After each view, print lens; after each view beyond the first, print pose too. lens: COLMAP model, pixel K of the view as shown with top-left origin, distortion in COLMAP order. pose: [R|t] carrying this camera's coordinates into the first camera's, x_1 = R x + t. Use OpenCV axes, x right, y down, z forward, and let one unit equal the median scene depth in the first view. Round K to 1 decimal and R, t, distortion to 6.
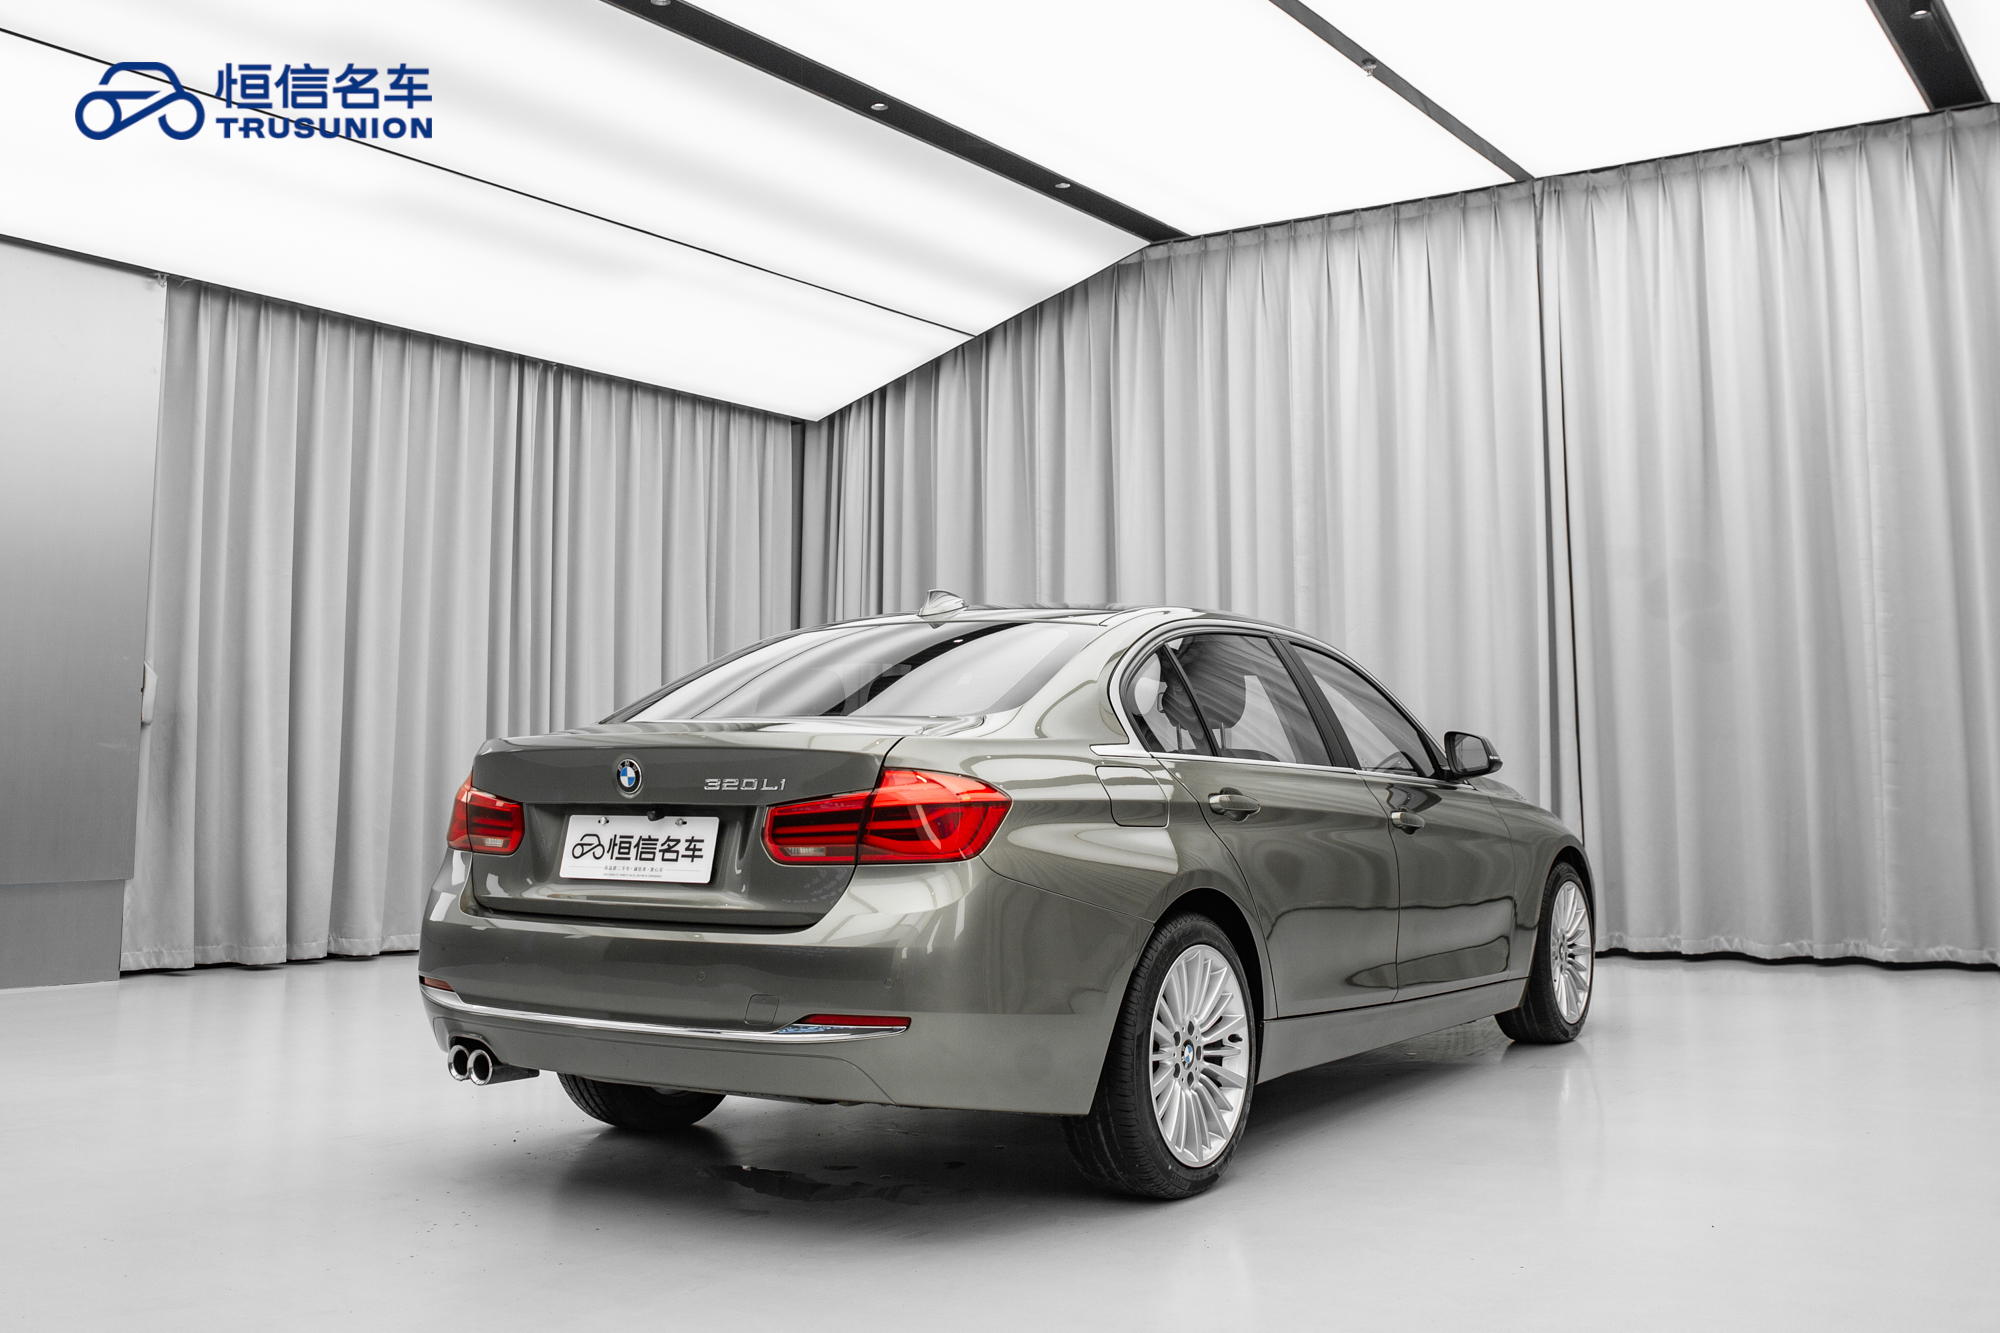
lens RADIAL K [[1378.8, 0, 1000.0], [0, 1378.8, 666.5], [0, 0, 1]] dist [-0.046396, 0.004060]
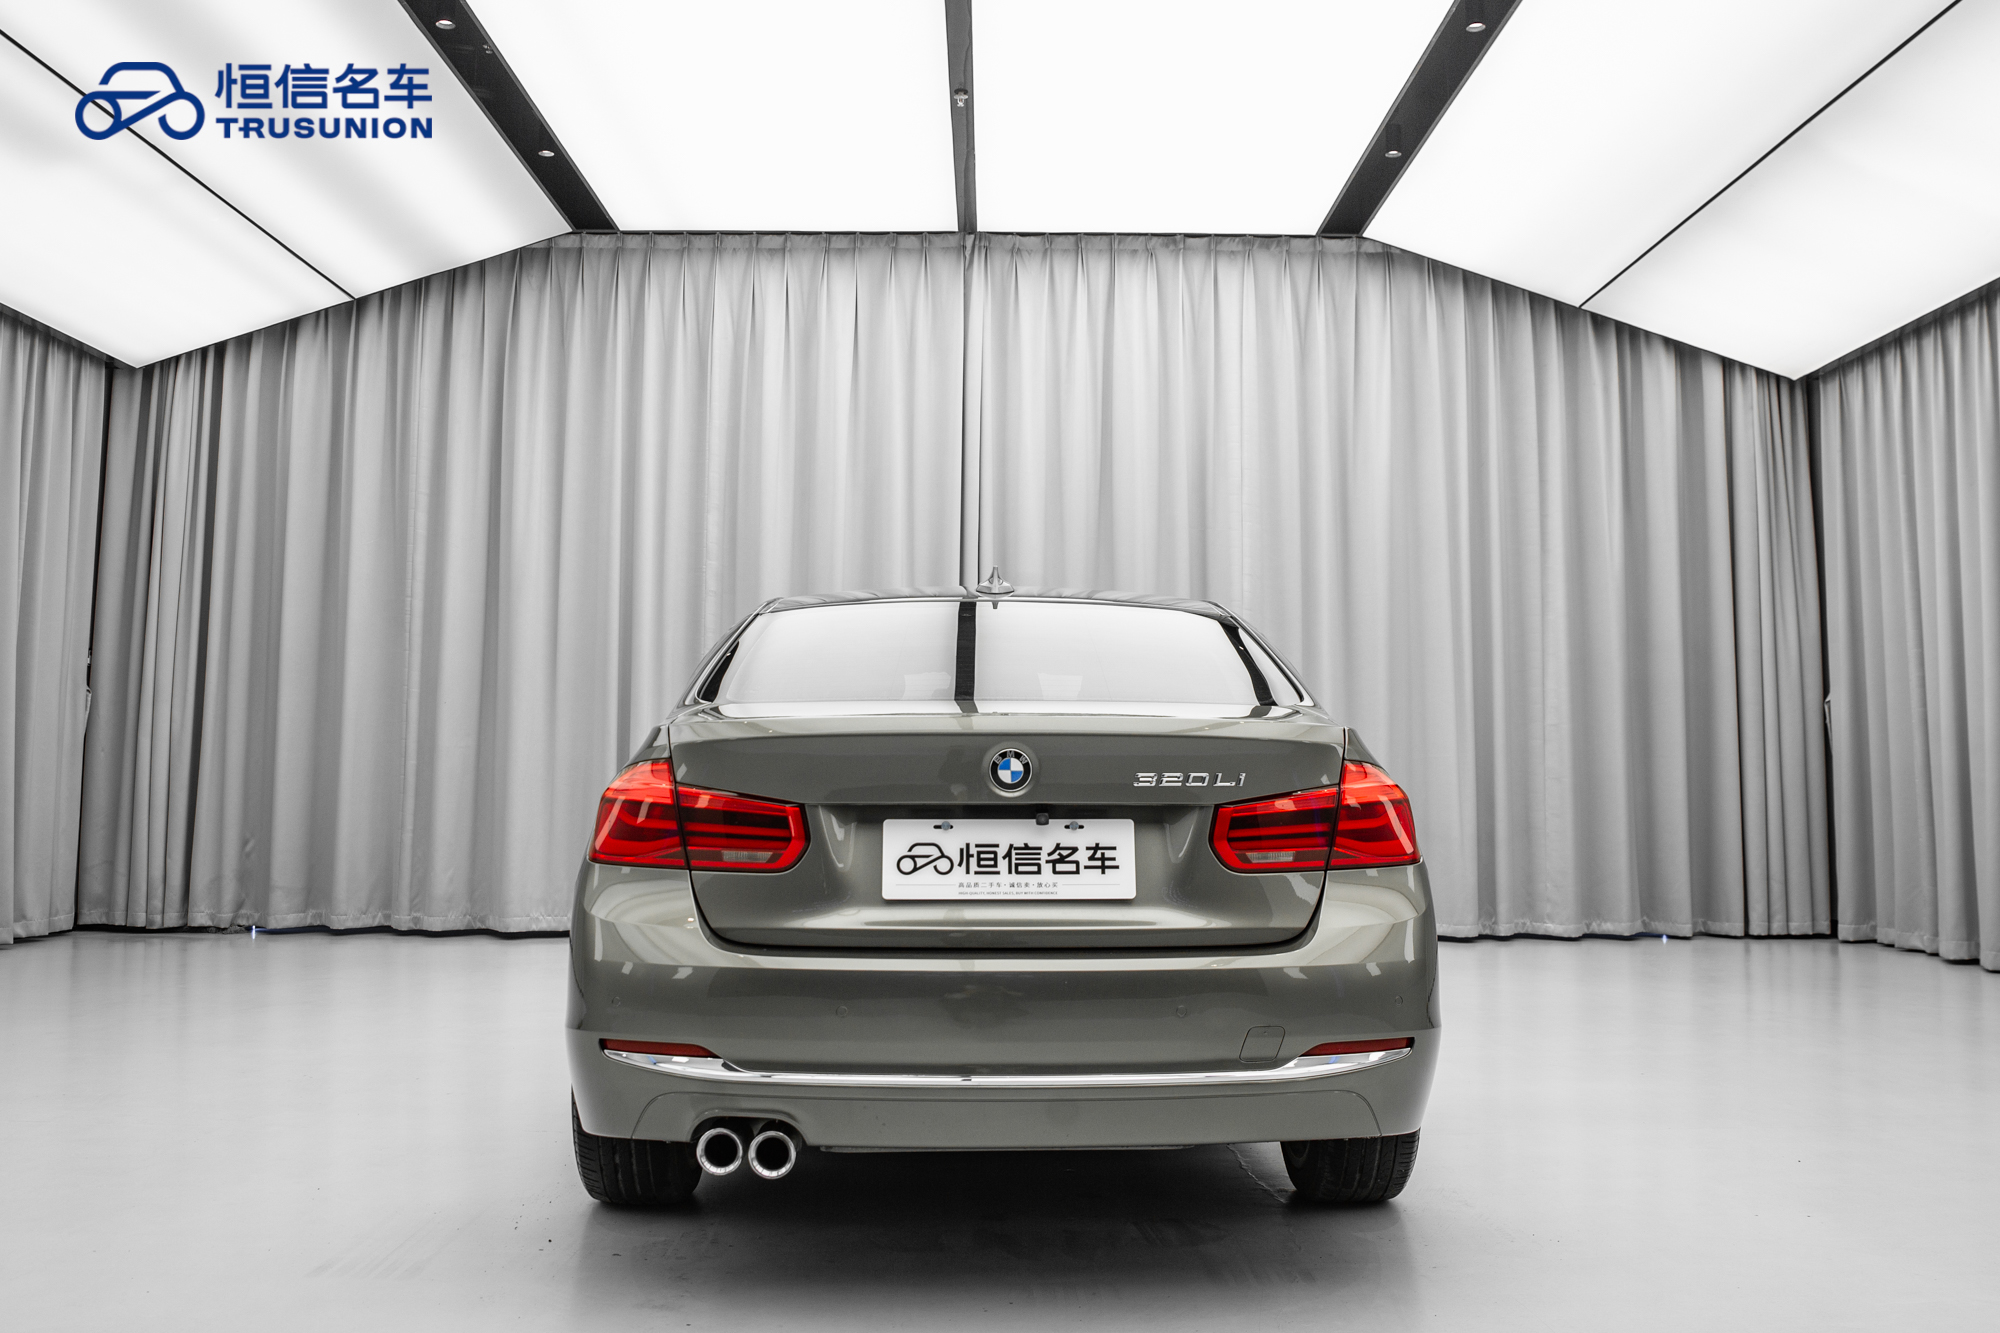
lens RADIAL K [[1370.8, 0, 1000.0], [0, 1370.8, 666.5], [0, 0, 1]] dist [-0.105112, 0.073452]
pose [[0.893042, 0.043083, 0.447906, -0.625291], [-0.040082, 0.999065, -0.016183, 0.032712], [-0.448185, -0.003501, 0.893934, 0.286640]]
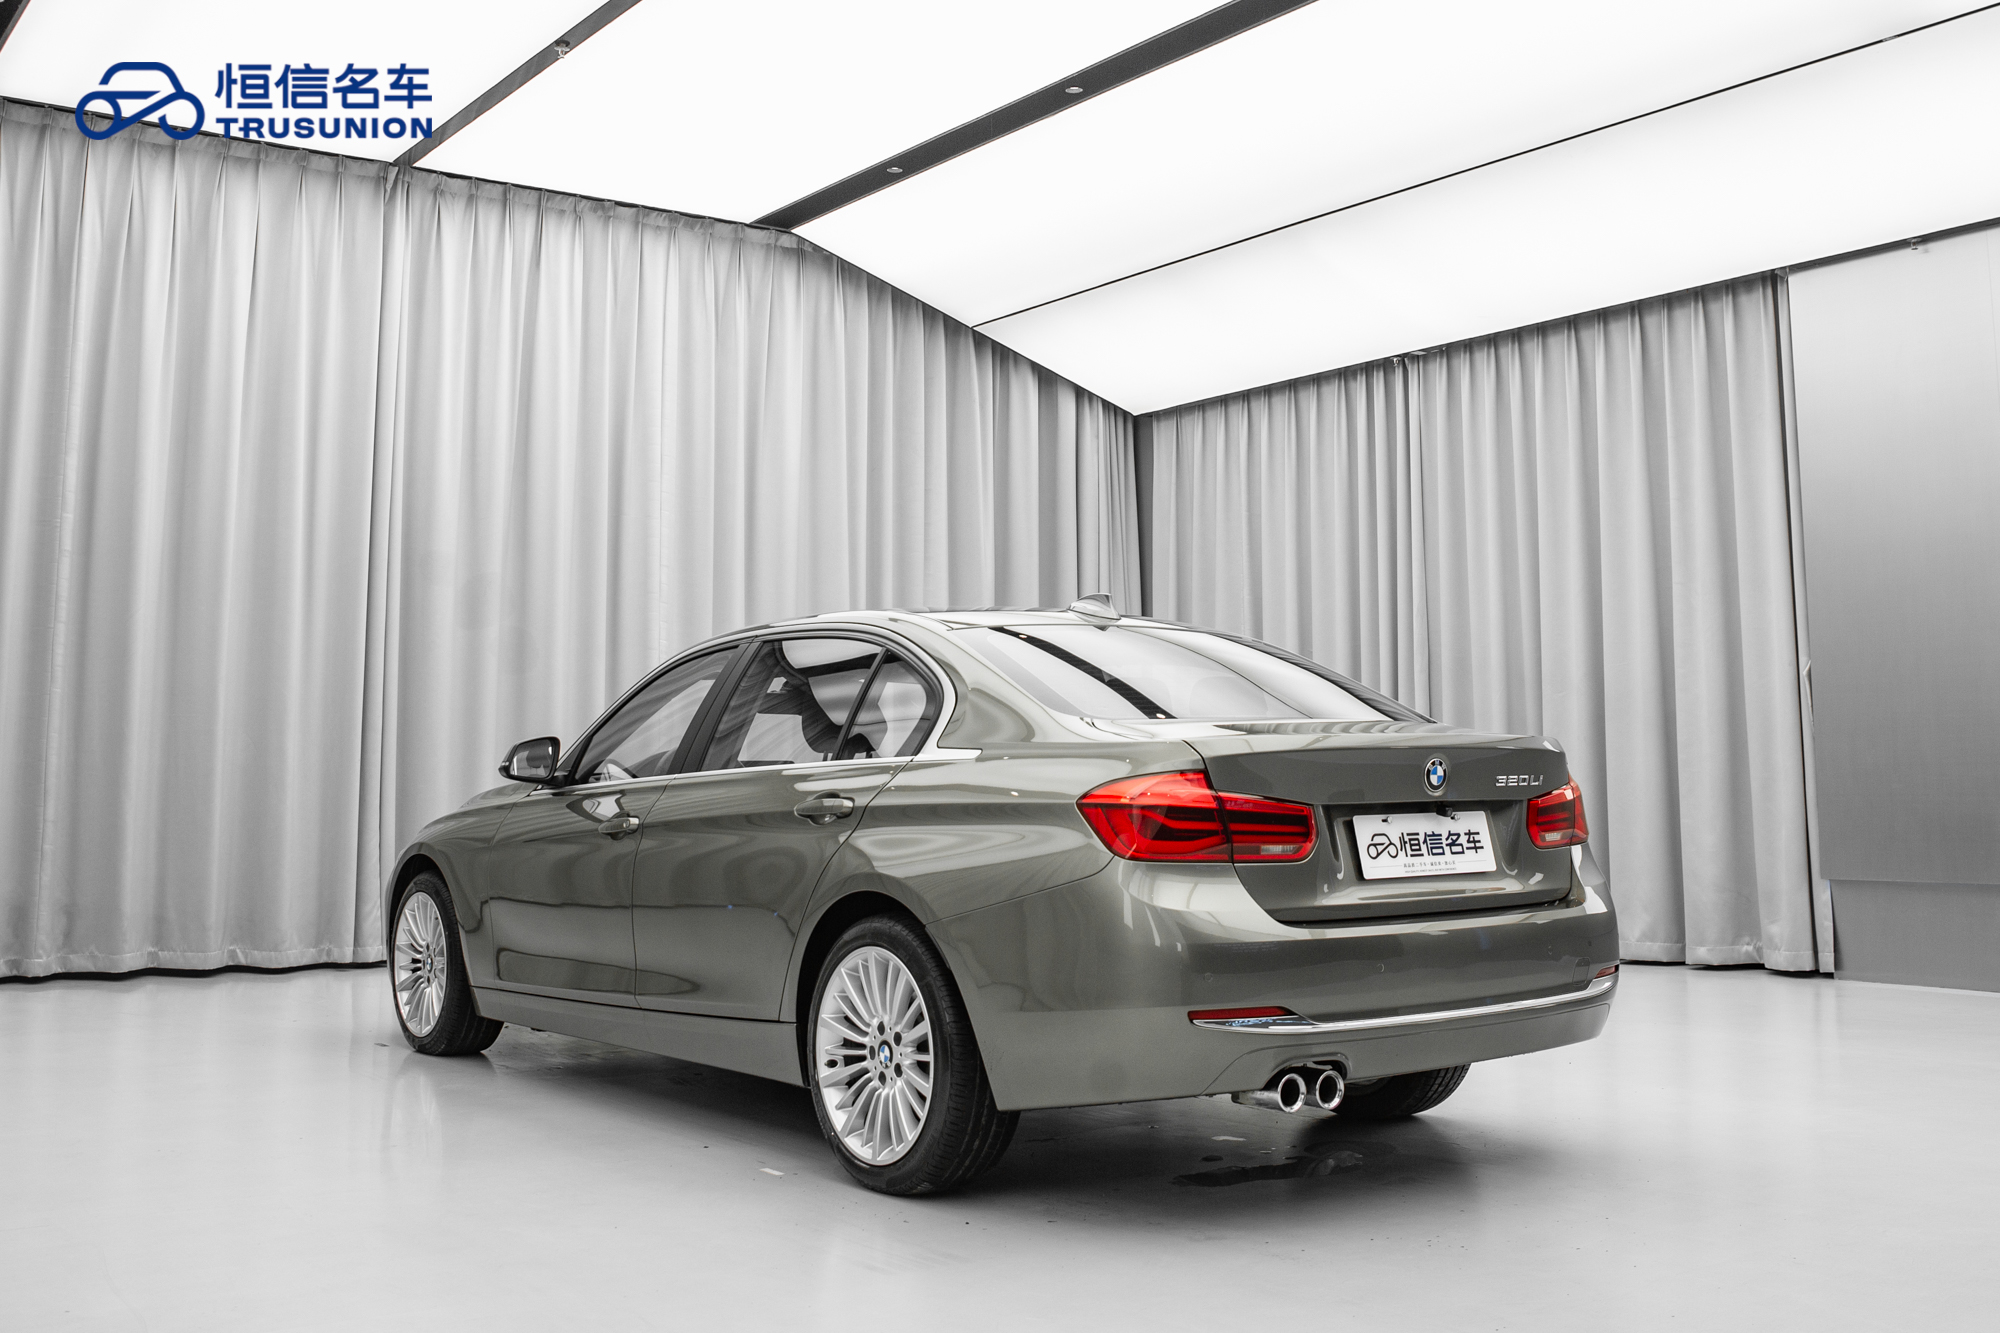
lens RADIAL K [[1411.1, 0, 973.4], [0, 1411.1, 688.7], [0, 0, 1]] dist [-0.023544, -0.003666]
pose [[0.592950, 0.045577, 0.803948, -1.313962], [-0.055156, 0.998351, -0.015918, 0.050420], [-0.803348, -0.034904, 0.594486, 0.641637]]
